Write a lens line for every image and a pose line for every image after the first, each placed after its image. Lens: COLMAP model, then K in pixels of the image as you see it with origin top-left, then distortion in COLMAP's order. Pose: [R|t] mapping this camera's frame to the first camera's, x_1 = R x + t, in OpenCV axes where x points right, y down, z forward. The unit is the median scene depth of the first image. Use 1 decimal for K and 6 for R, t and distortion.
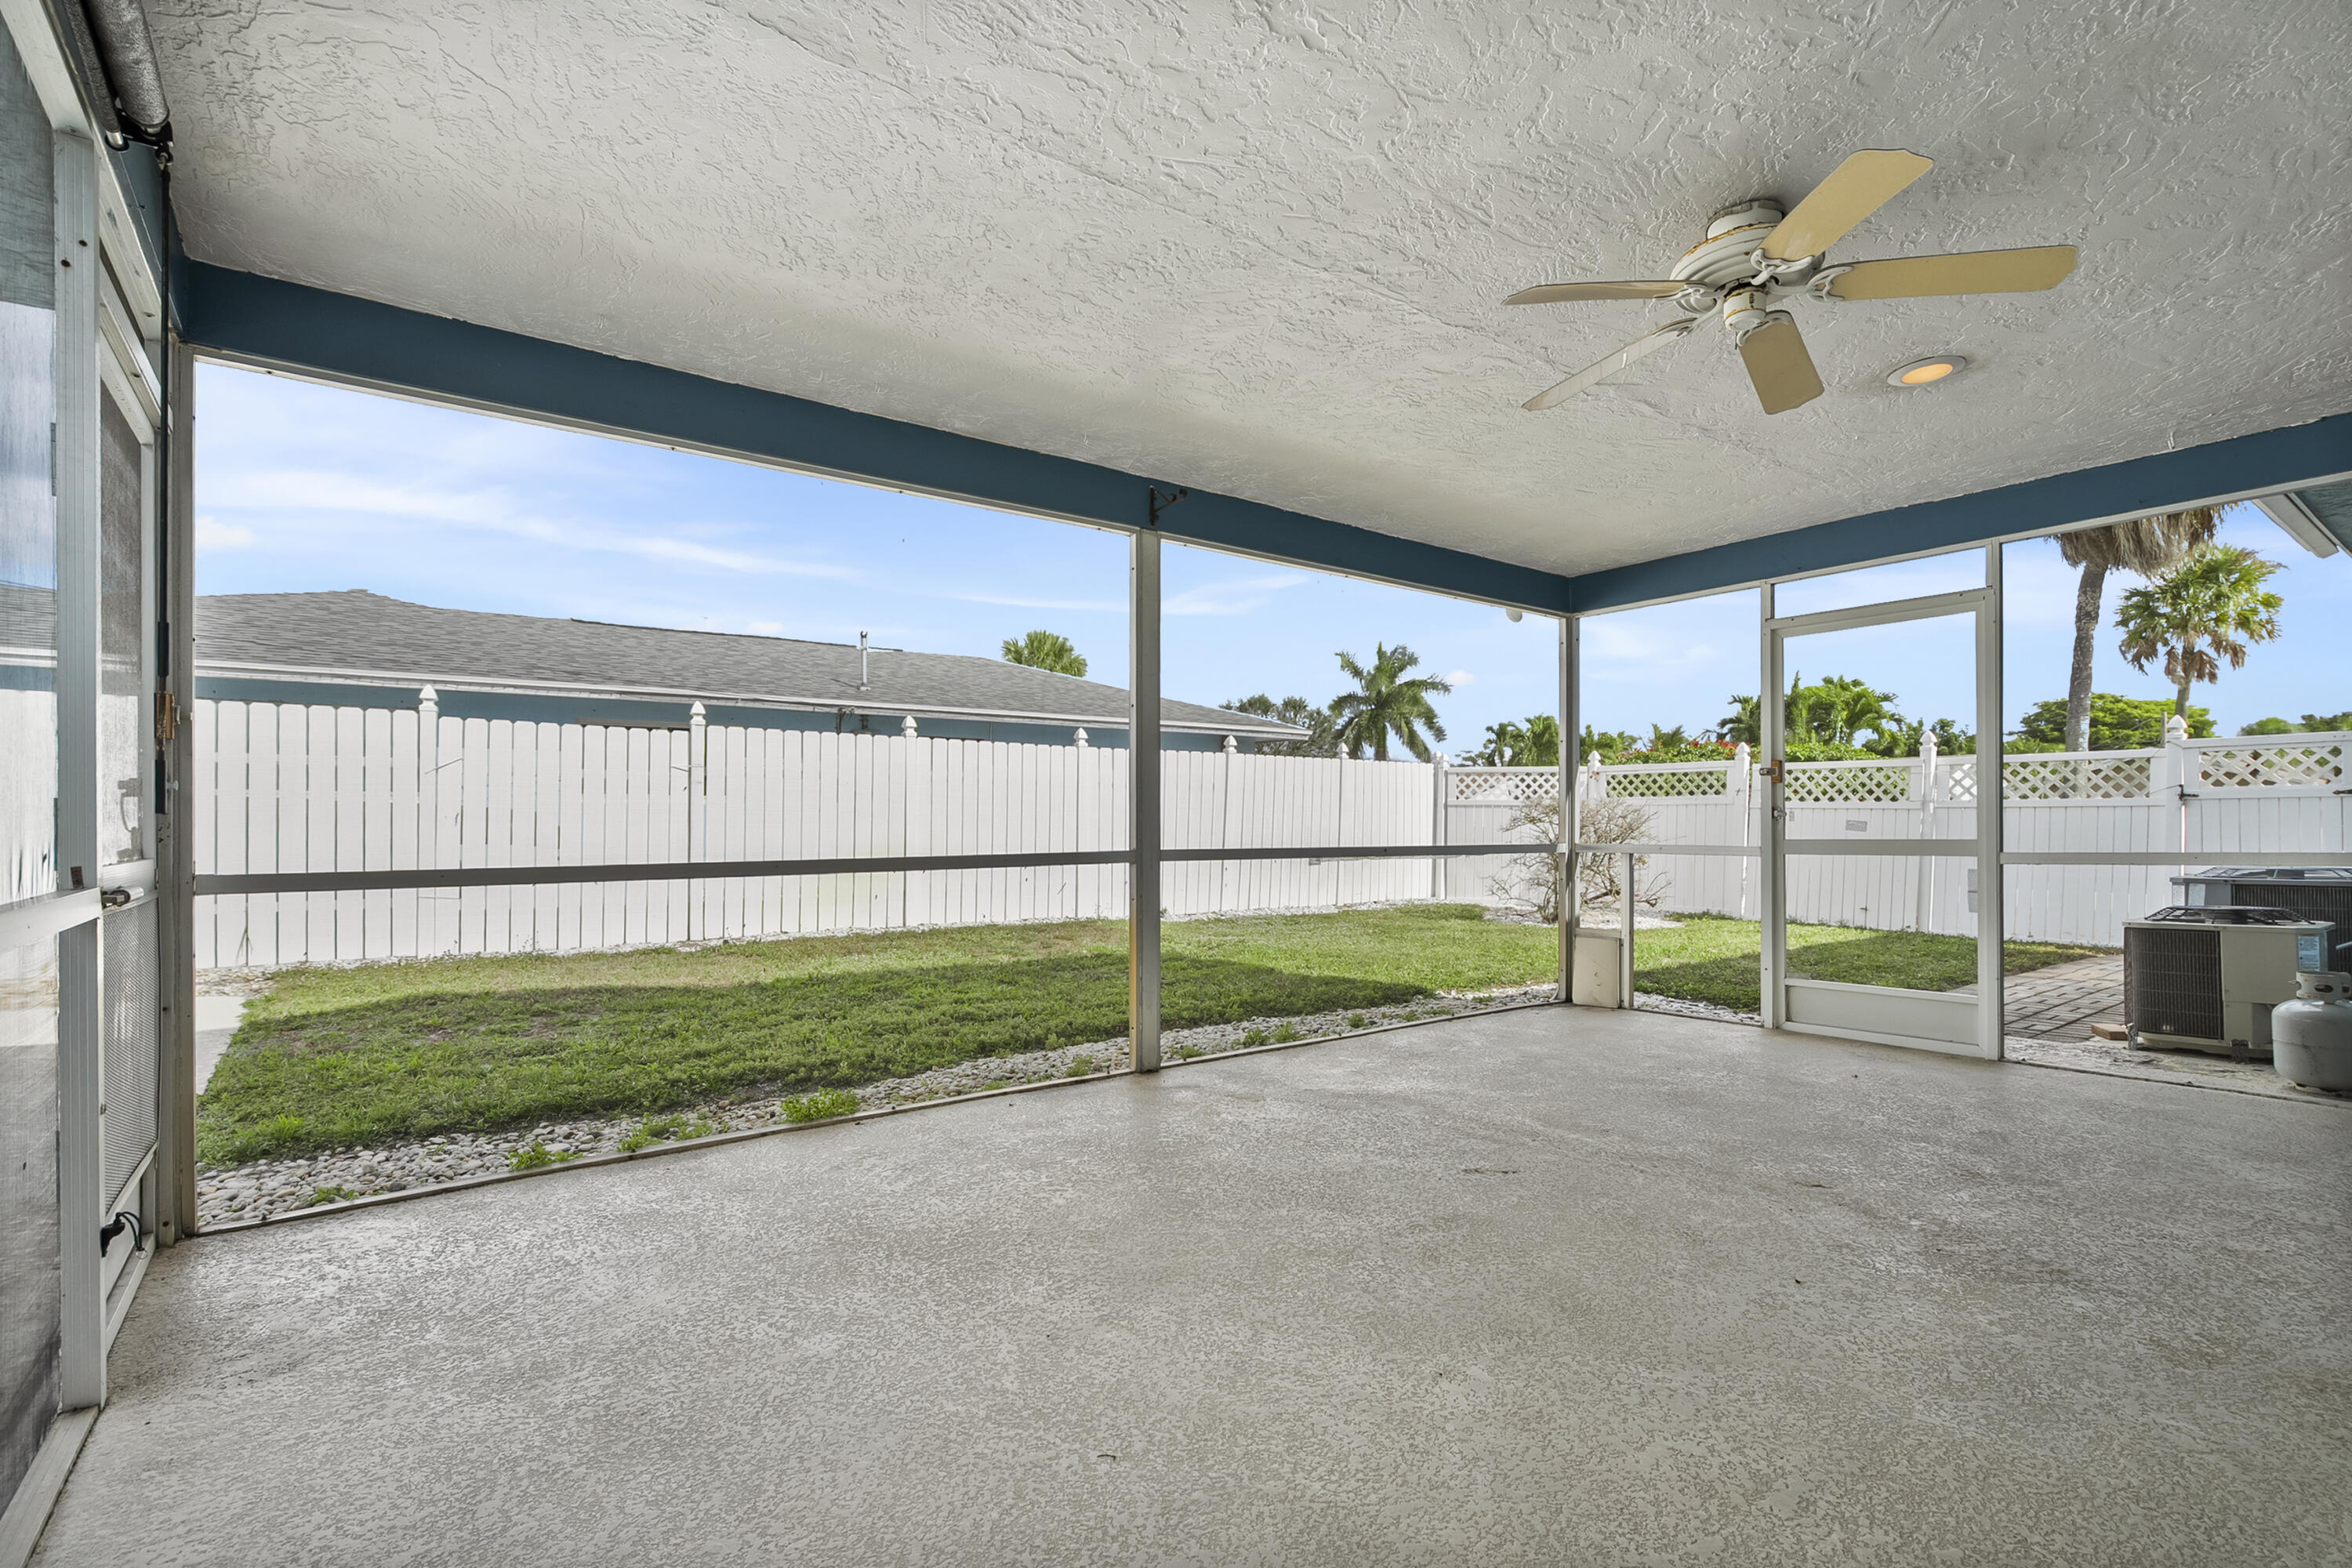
lens RADIAL K [[1090.6, 0, 1158.3], [0, 1090.6, 820.0], [0, 0, 1]] dist [-0.004448, -0.000466]
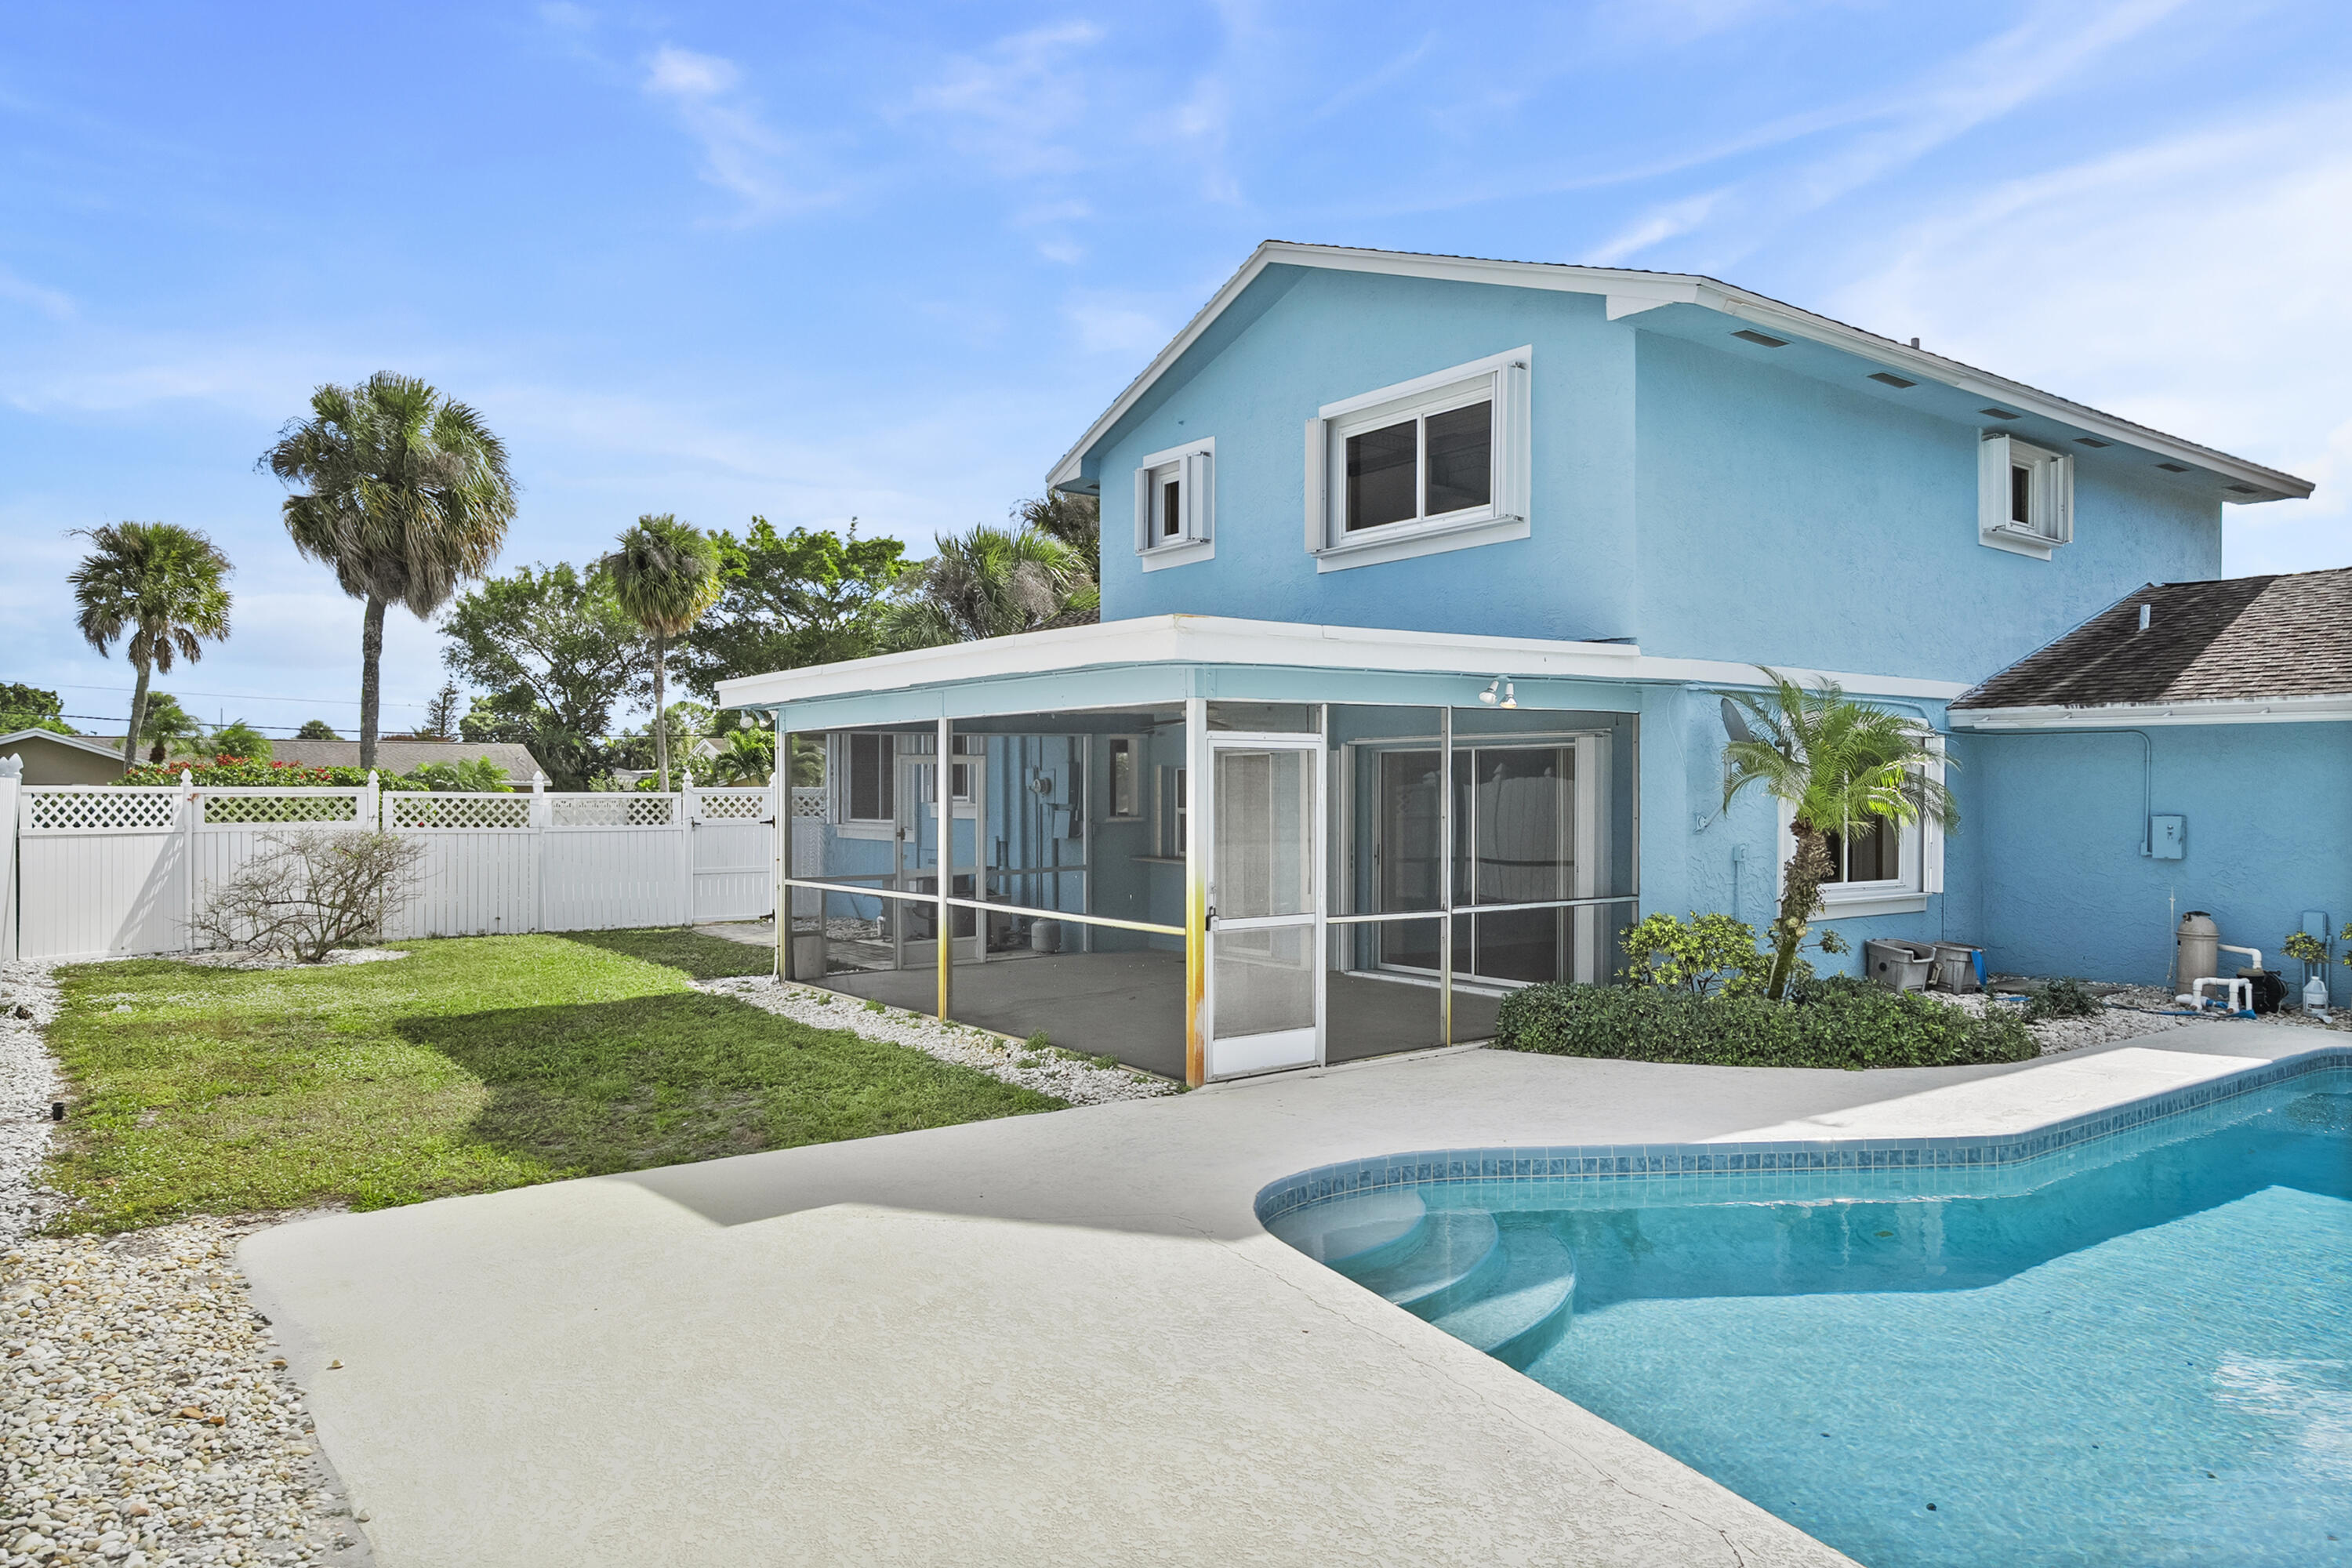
lens RADIAL K [[1521.1, 0, 1173.0], [0, 1521.1, 785.3], [0, 0, 1]] dist [0.005556, 0.008201]
pose [[-0.005207, 0.002195, 0.999984, -0.996827], [-0.001590, 0.999996, -0.002204, -0.059397], [-0.999985, -0.001601, -0.005204, 0.256707]]
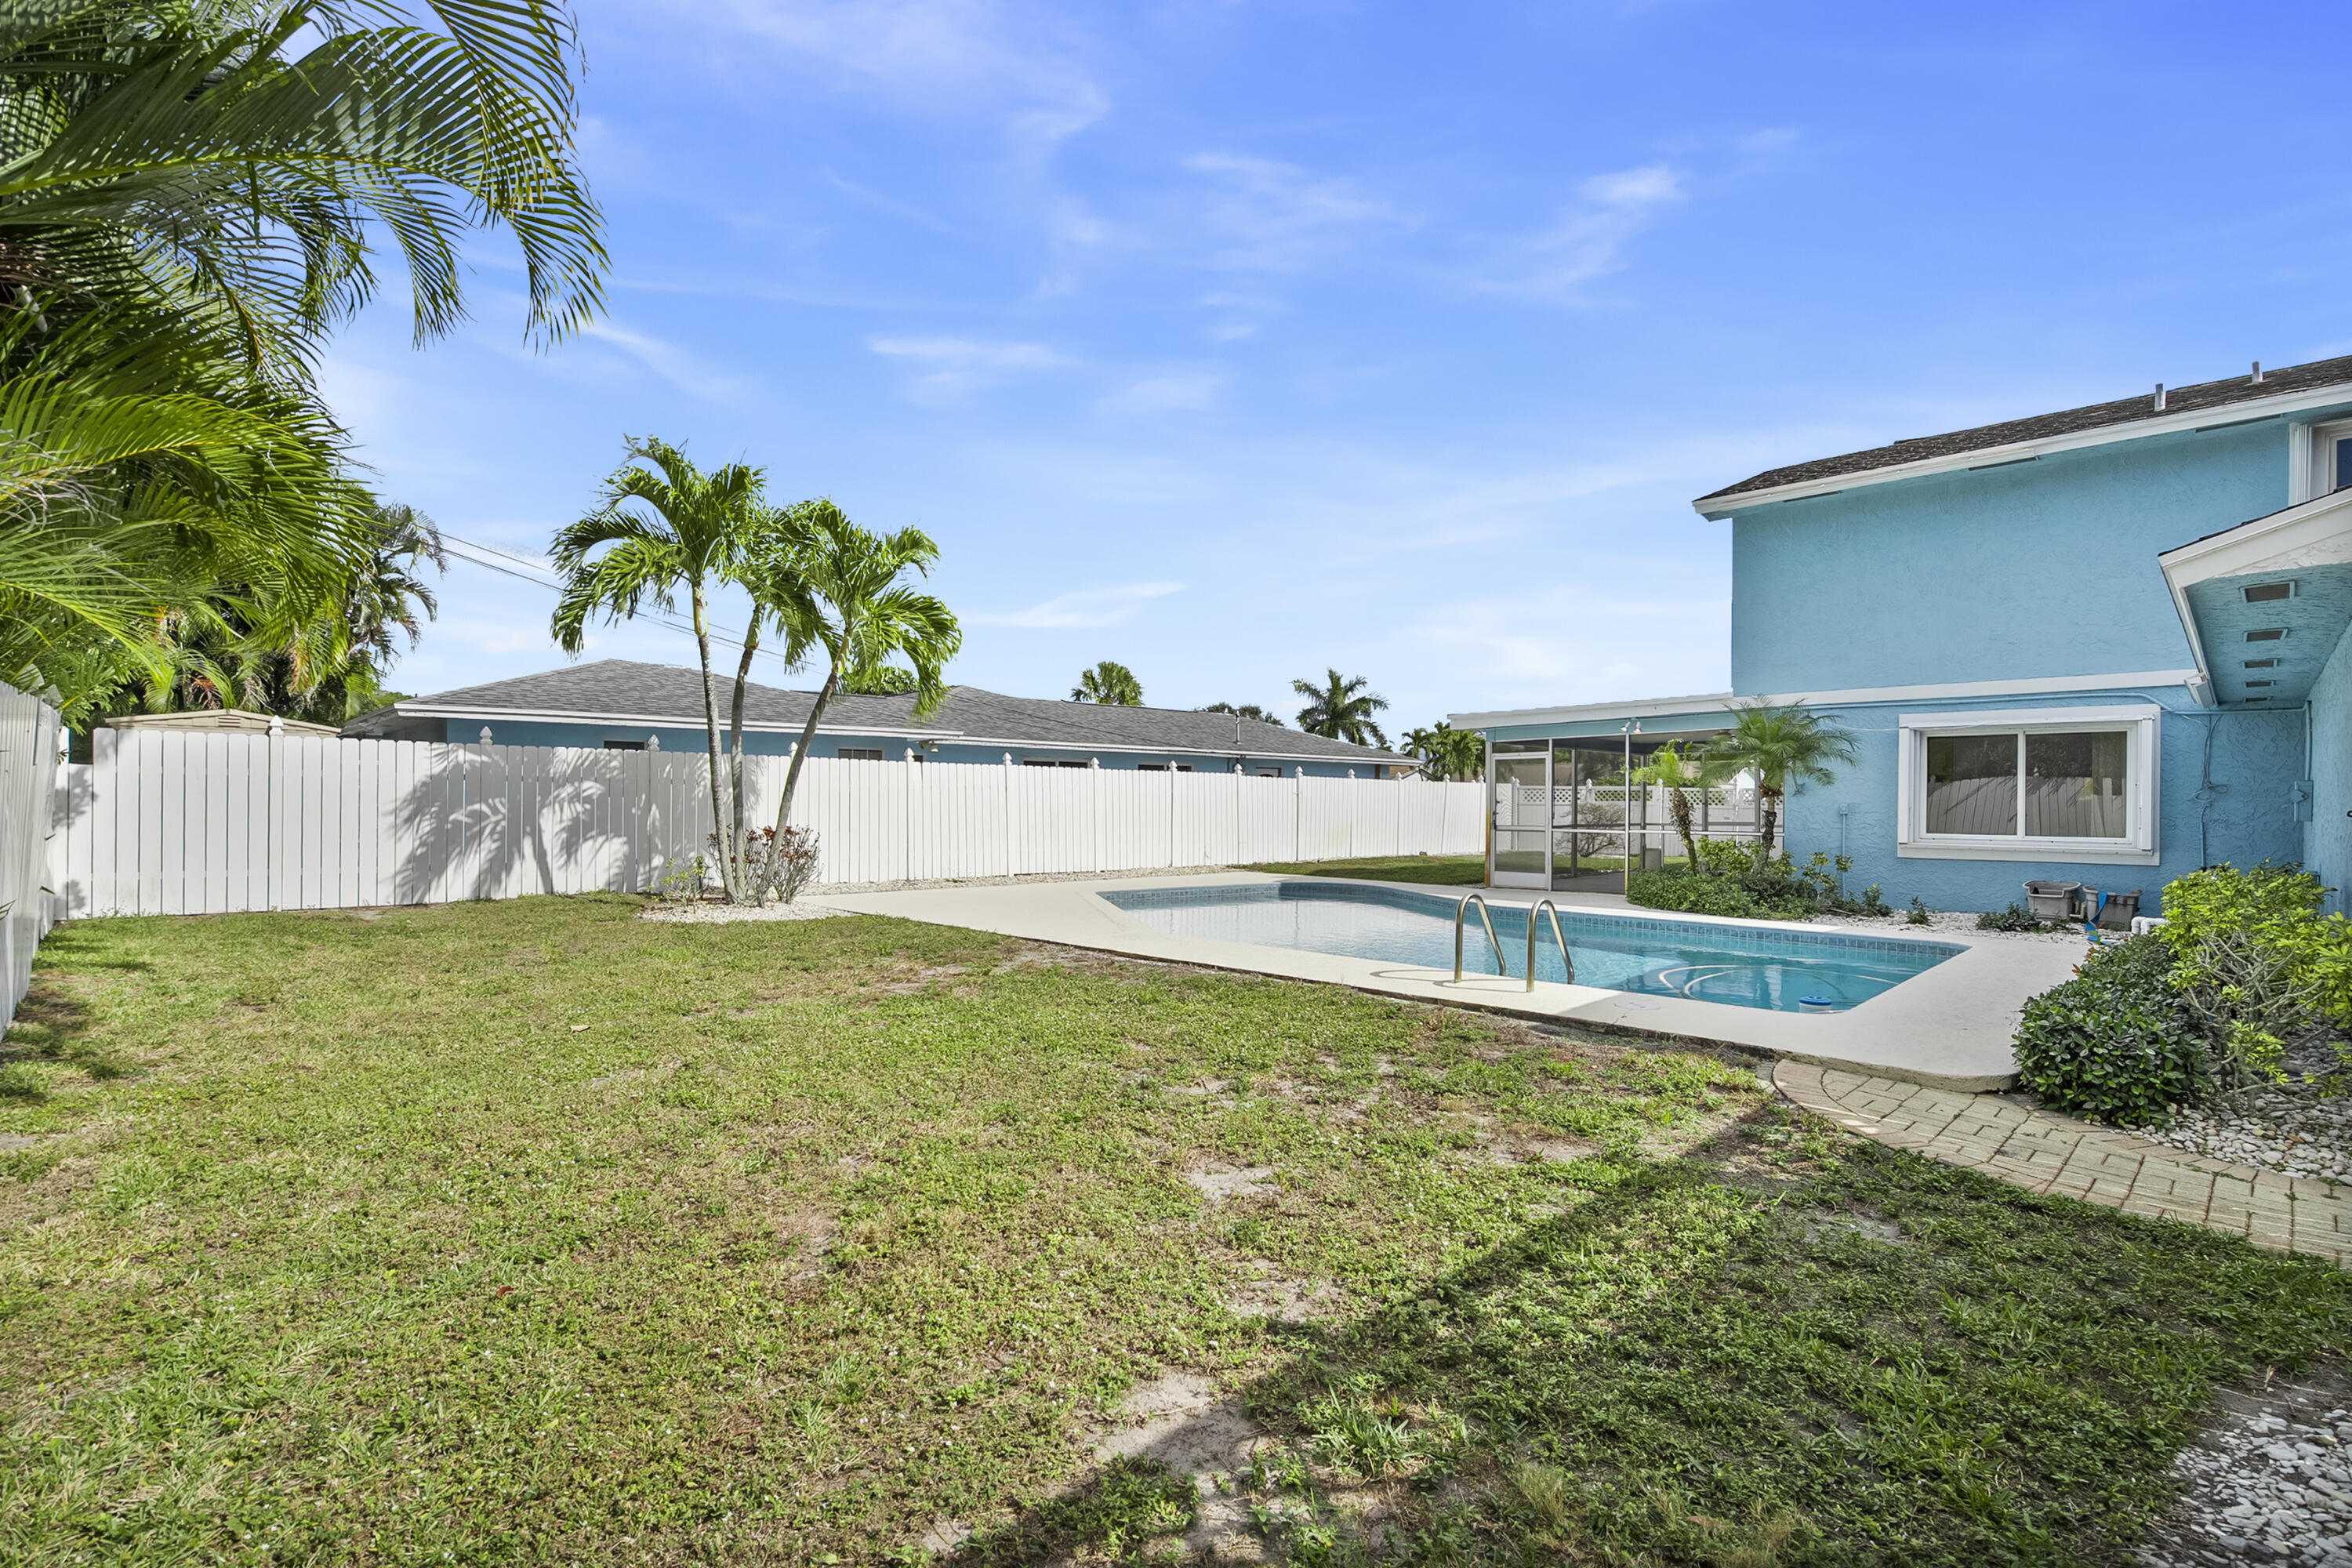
lens RADIAL K [[1090.6, 0, 1166.9], [0, 1090.6, 802.7], [0, 0, 1]] dist [-0.004448, -0.000466]
pose [[0.987490, 0.001946, 0.157667, -0.884600], [-0.002501, 0.999991, 0.003324, -0.026237], [-0.157660, -0.003677, 0.987487, -1.141762]]
